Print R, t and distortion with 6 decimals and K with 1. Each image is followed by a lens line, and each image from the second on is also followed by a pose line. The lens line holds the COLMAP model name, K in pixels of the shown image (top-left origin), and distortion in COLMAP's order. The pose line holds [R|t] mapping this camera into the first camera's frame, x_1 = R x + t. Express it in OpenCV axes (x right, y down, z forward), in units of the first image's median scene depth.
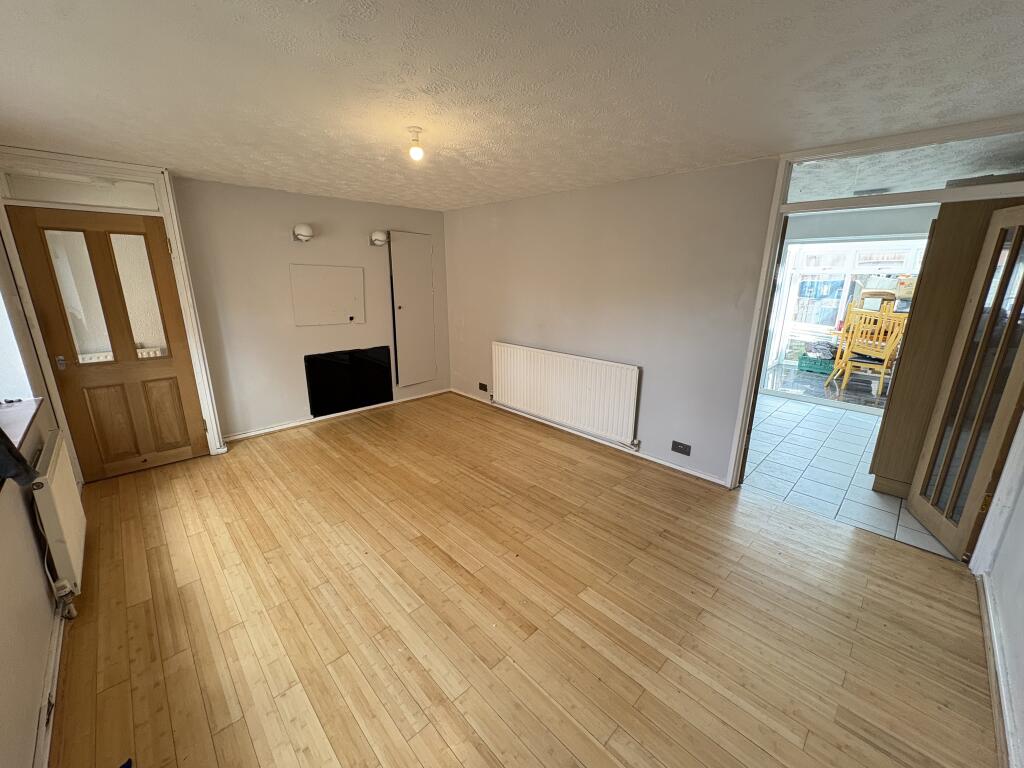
lens RADIAL K [[405.5, 0, 511.6], [0, 405.5, 381.8], [0, 0, 1]] dist [-0.001531, -0.000035]
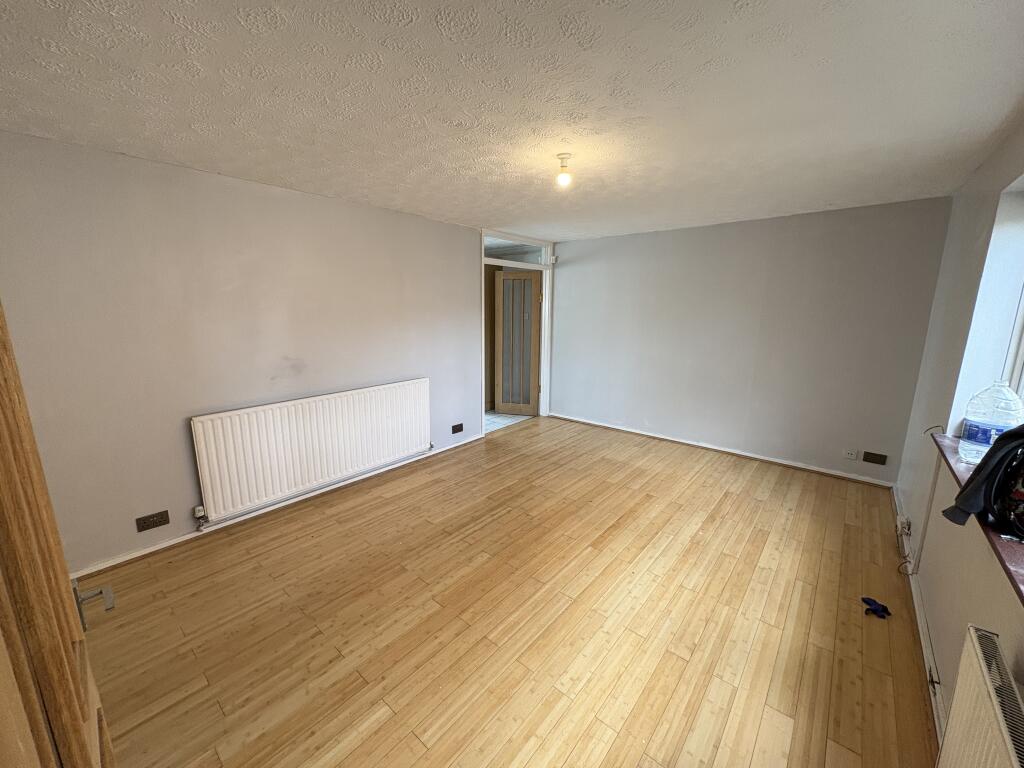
lens RADIAL K [[405.5, 0, 511.6], [0, 405.5, 381.8], [0, 0, 1]] dist [-0.001531, -0.000035]
pose [[-0.095152, -0.200256, 0.975112, -0.974451], [0.249152, 0.943588, 0.218095, -0.254645], [-0.963779, 0.263703, -0.039890, 0.969493]]
